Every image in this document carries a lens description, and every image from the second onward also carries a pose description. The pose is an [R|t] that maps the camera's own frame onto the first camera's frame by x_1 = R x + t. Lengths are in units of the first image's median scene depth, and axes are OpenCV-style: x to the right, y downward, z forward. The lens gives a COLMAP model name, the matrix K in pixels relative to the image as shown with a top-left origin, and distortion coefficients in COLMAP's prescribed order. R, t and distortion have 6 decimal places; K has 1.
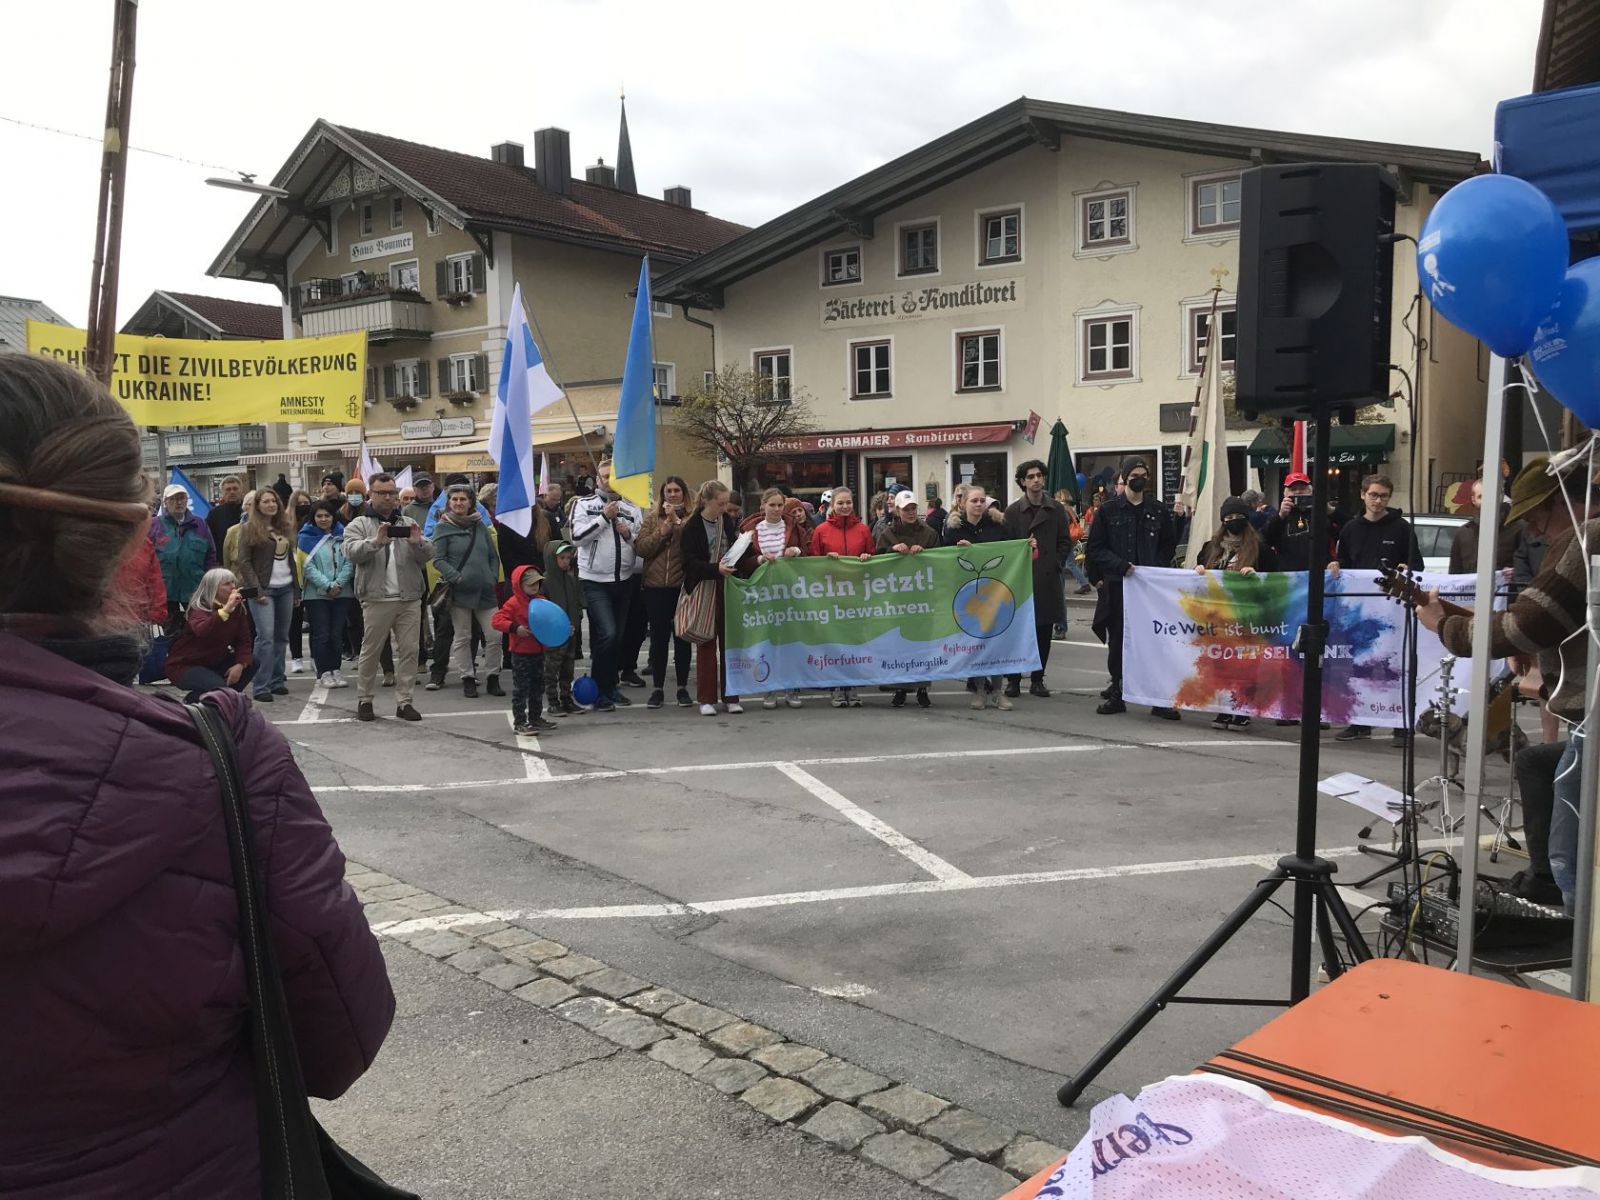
lens RADIAL K [[1294.8, 0, 800.0], [0, 1294.8, 600.0], [0, 0, 1]] dist [0.009049, -0.002125]
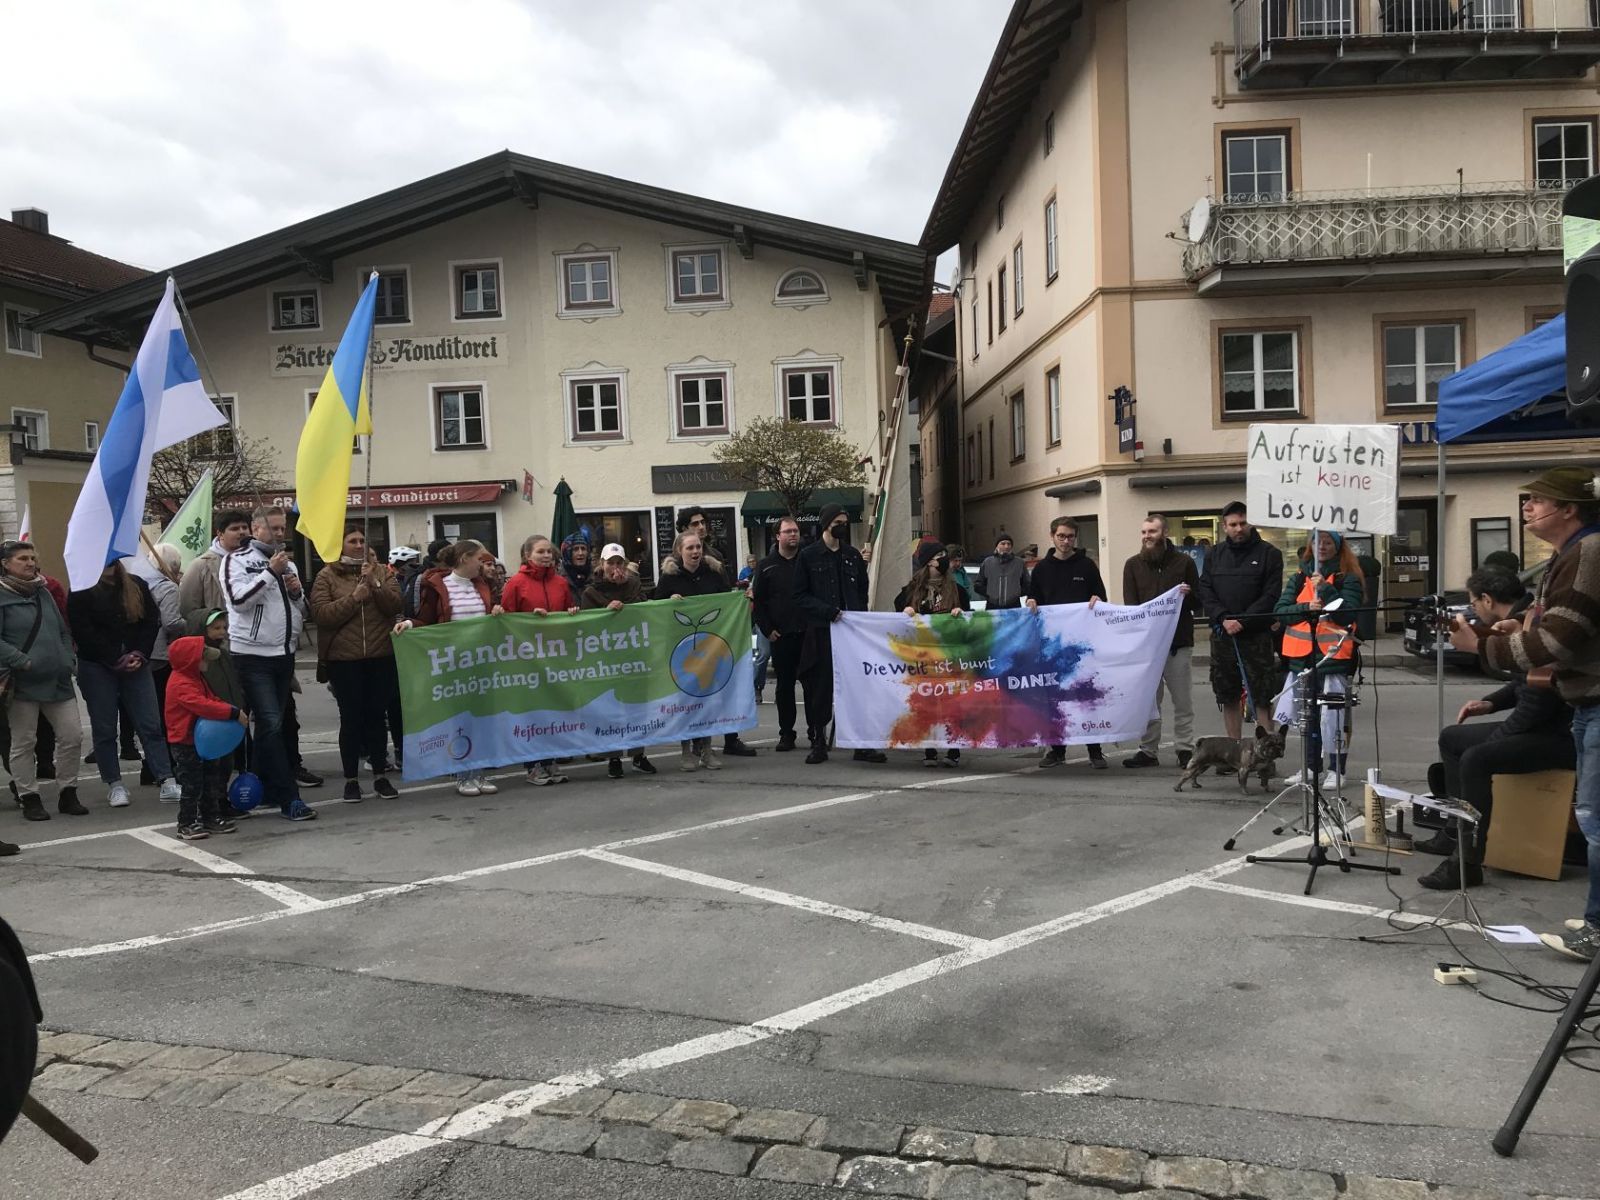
lens RADIAL K [[1298.0, 0, 800.0], [0, 1298.0, 600.0], [0, 0, 1]] dist [0.016691, -0.004503]
pose [[0.890744, -0.030459, 0.453483, -0.076988], [0.054417, 0.997722, -0.039873, 0.000663], [-0.451236, 0.060194, 0.890372, 0.044348]]
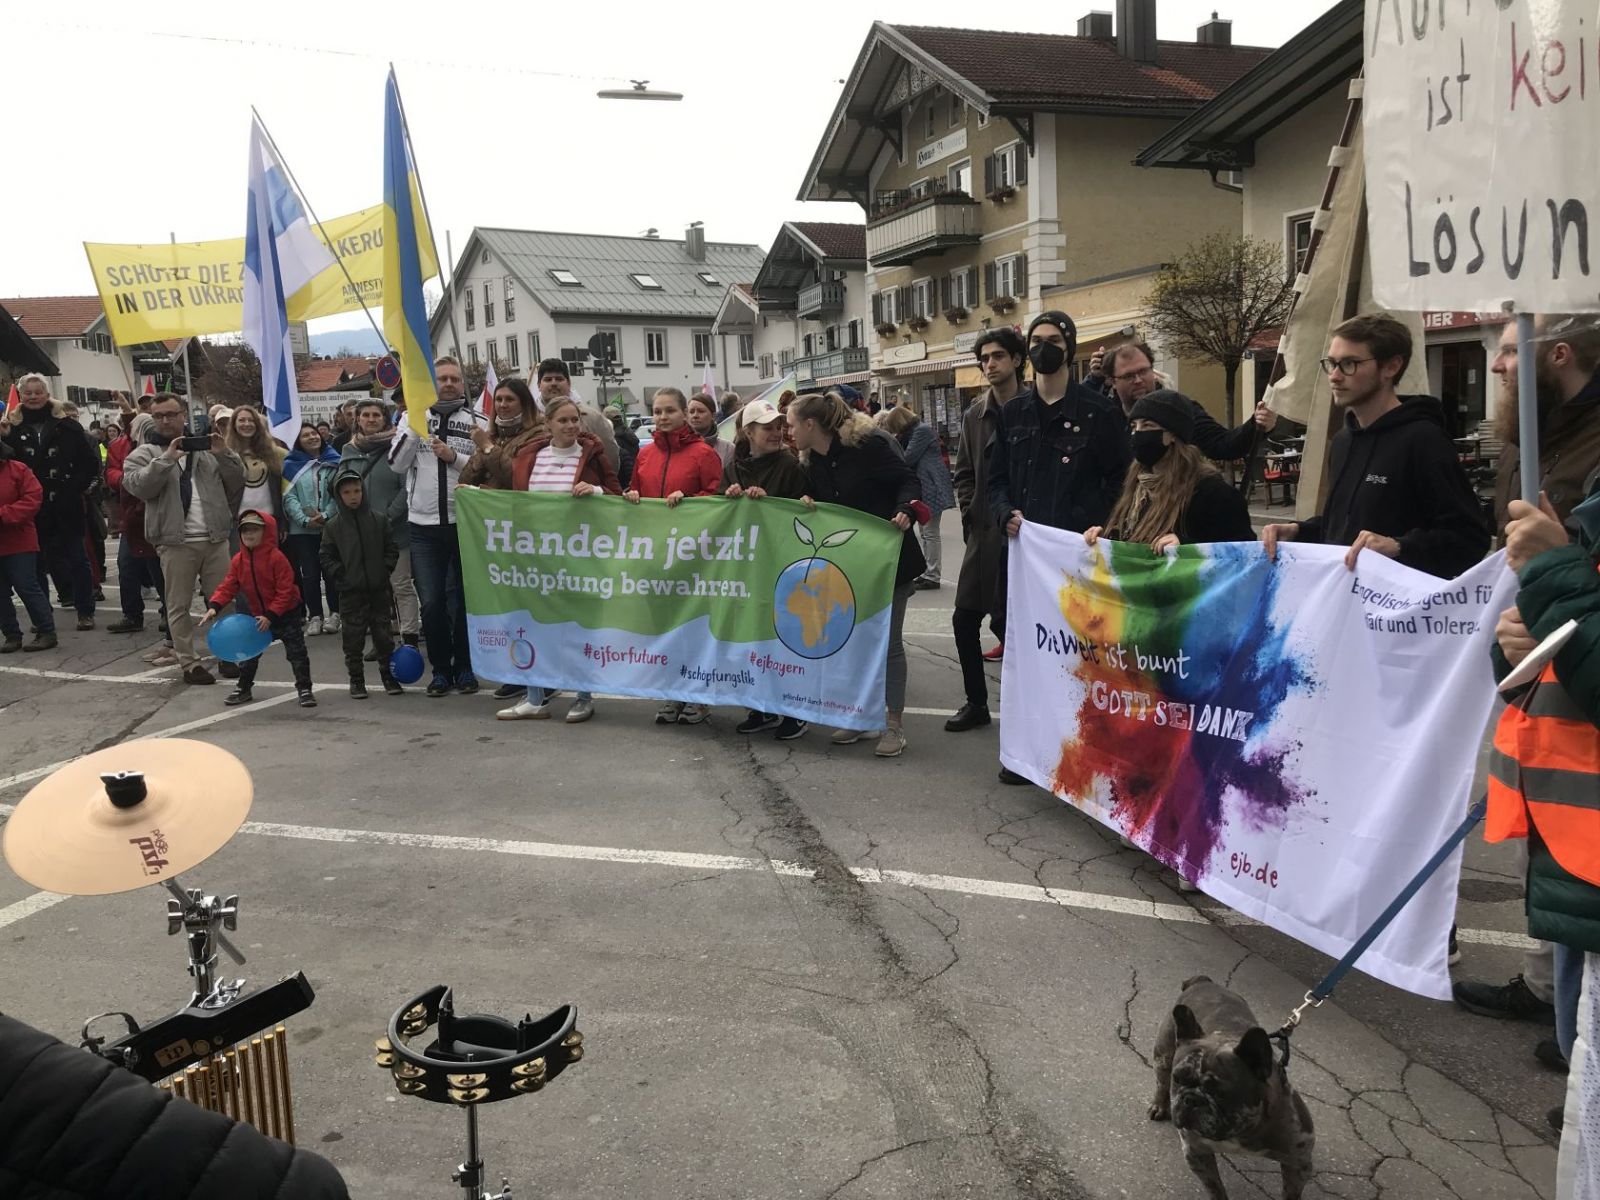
lens RADIAL K [[1317.6, 0, 834.8], [0, 1317.6, 593.2], [0, 0, 1]] dist [0.013990, 0.001315]
pose [[0.859000, 0.041196, -0.510316, 0.164826], [-0.011762, 0.998082, 0.060773, -0.009725], [0.511841, -0.046202, 0.857837, 0.173598]]
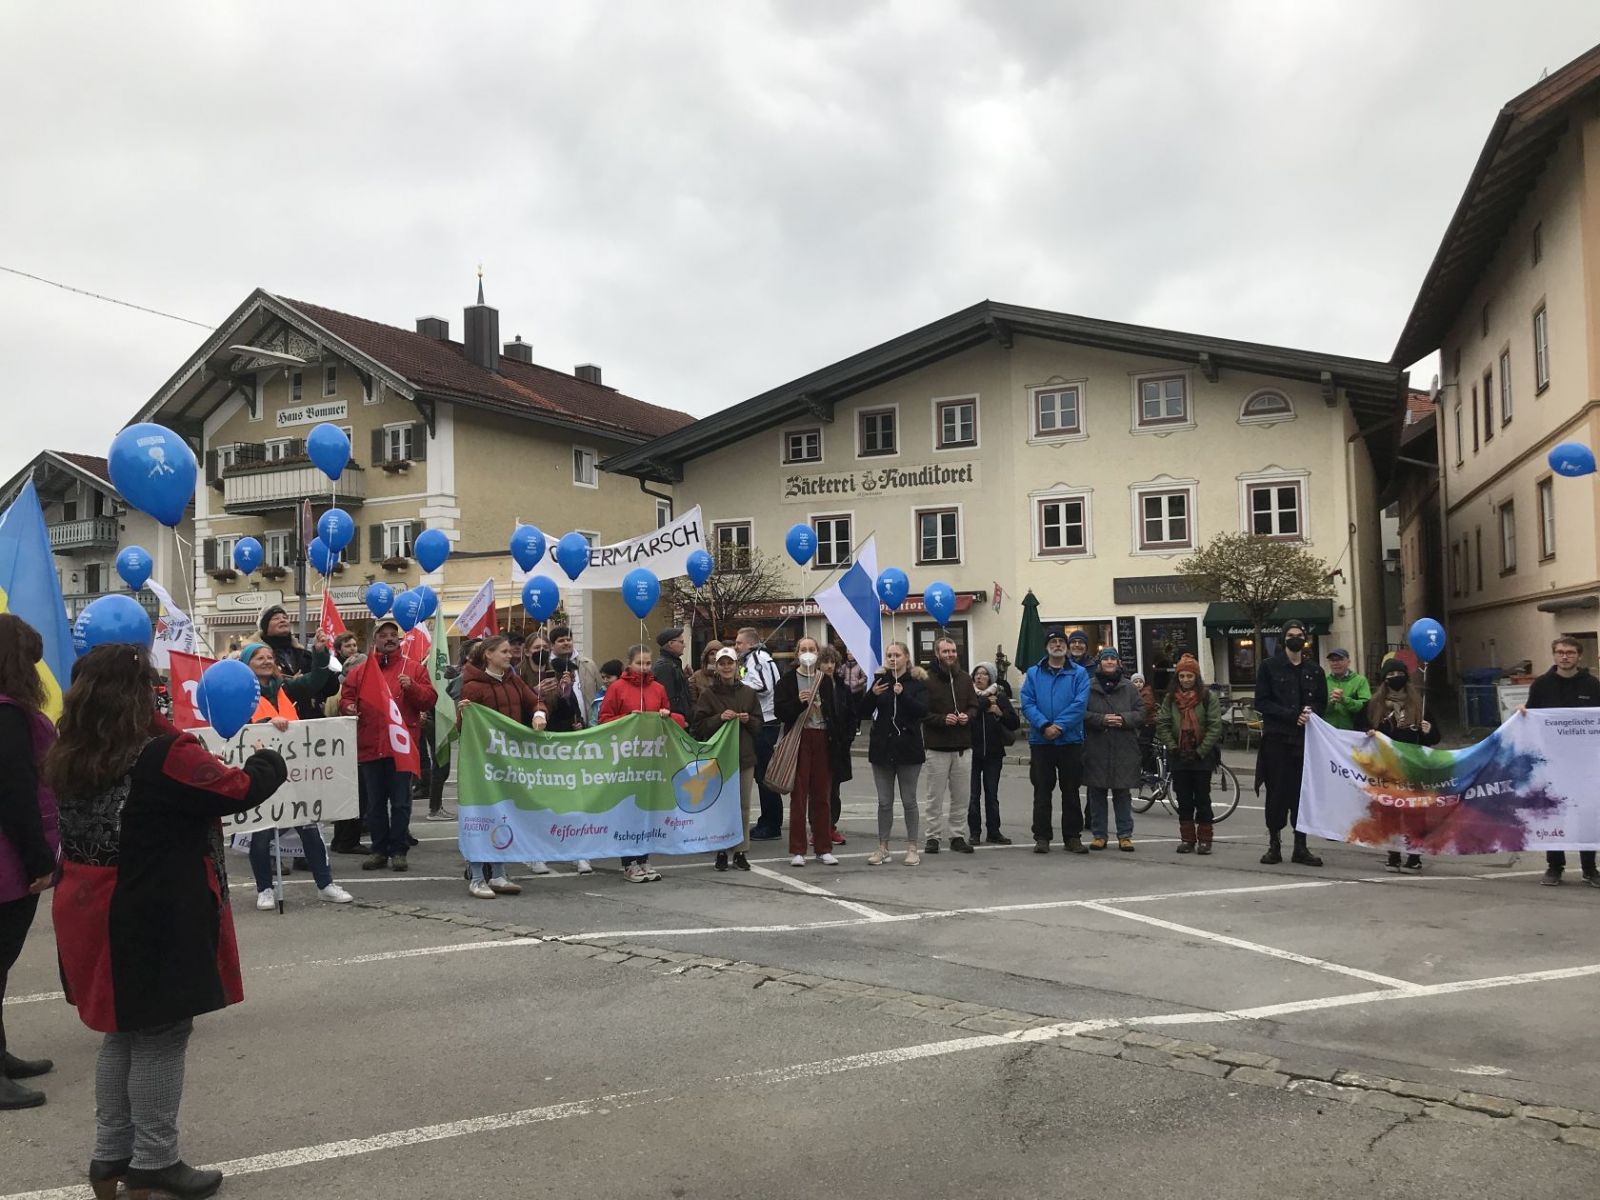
lens RADIAL K [[1293.1, 0, 800.0], [0, 1293.1, 600.0], [0, 0, 1]] dist [0.038124, -0.049061]
pose [[0.991777, 0.009799, 0.127605, -0.109600], [0.006960, 0.991460, -0.130227, 0.004350], [-0.127791, 0.130044, 0.983239, -0.020233]]
